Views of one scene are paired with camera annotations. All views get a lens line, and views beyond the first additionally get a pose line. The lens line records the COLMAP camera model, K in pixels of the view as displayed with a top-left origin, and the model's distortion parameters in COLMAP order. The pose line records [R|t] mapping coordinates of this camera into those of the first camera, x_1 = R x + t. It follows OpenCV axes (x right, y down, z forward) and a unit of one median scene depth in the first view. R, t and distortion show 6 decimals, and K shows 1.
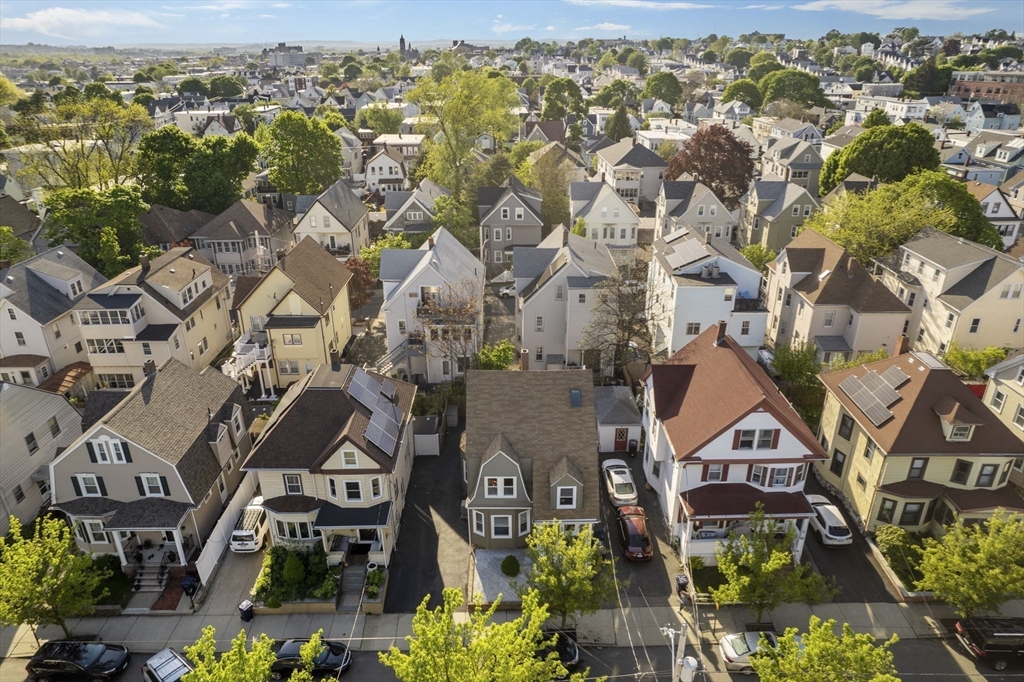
lens RADIAL K [[665.5, 0, 513.8], [0, 665.5, 340.7], [0, 0, 1]] dist [-0.037524, 0.003402]
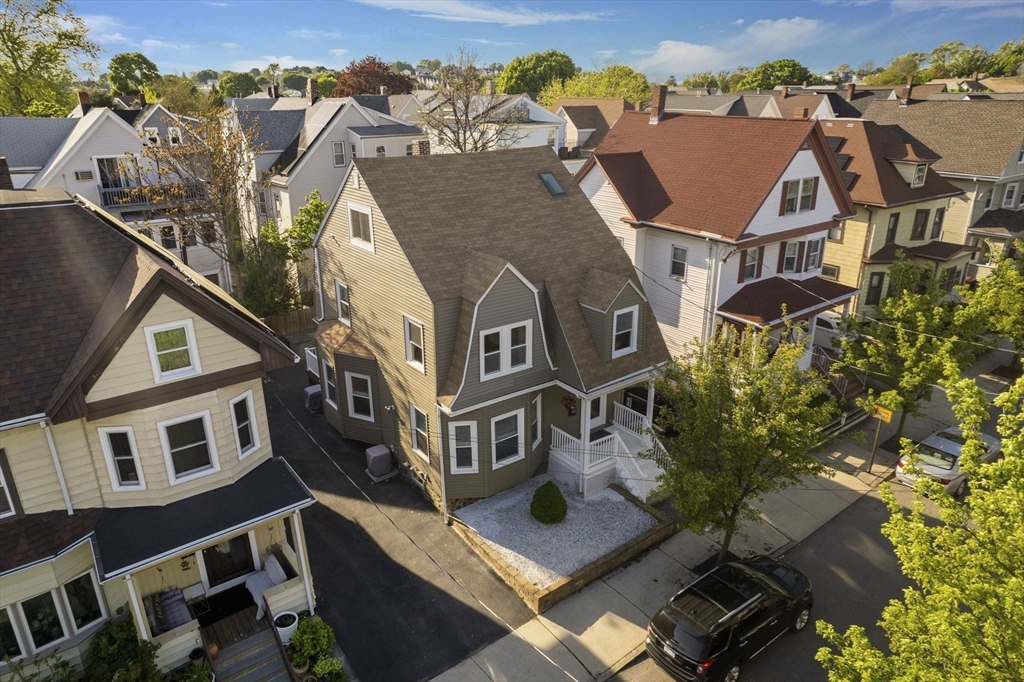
lens RADIAL K [[665.5, 0, 511.5], [0, 665.5, 339.8], [0, 0, 1]] dist [-0.037524, 0.003402]
pose [[0.805713, -0.209375, 0.554066, -0.288257], [0.245725, 0.969298, 0.008959, 0.208520], [-0.538931, 0.128930, 0.832425, 0.582403]]
